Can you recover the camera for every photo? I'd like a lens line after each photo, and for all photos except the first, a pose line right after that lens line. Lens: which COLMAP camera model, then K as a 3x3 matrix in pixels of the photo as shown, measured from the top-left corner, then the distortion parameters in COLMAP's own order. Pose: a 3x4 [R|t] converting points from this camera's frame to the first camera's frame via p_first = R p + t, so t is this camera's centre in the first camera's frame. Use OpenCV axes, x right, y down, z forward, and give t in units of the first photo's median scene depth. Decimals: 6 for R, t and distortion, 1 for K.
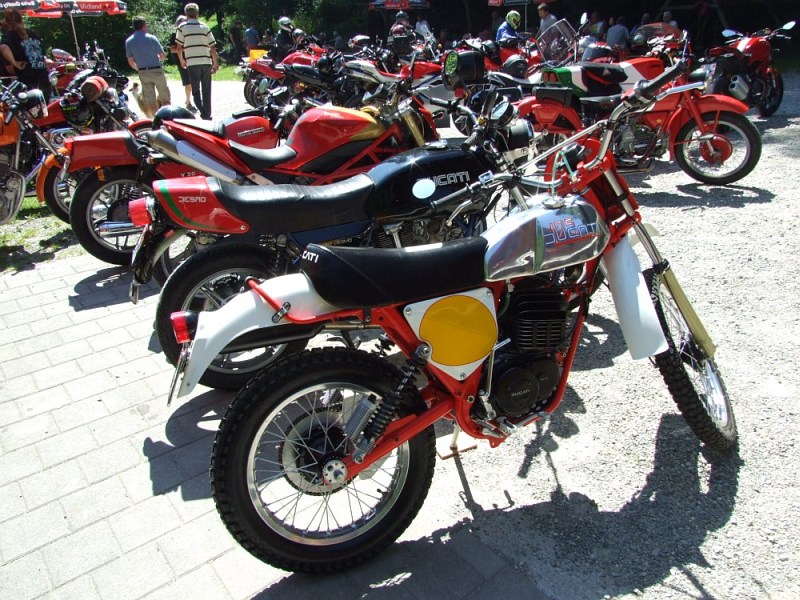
lens RADIAL K [[660.0, 0, 401.4], [0, 660.0, 299.4], [0, 0, 1]] dist [0.046016, 0.004030]
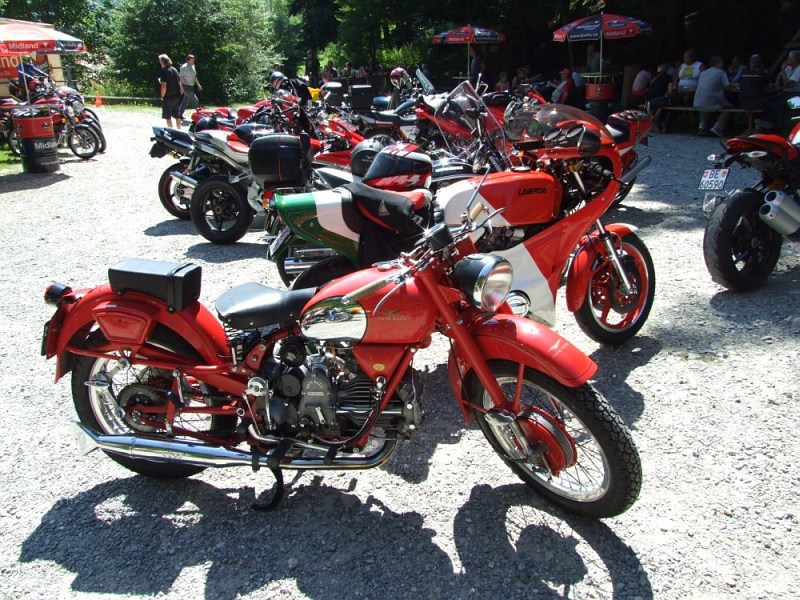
lens RADIAL K [[660.0, 0, 398.9], [0, 660.0, 301.4], [0, 0, 1]] dist [0.046016, 0.004030]
pose [[0.971749, 0.086838, -0.219459, 0.424111], [-0.093766, 0.995366, -0.021336, -0.263164], [0.216589, 0.041311, 0.975388, 0.532365]]
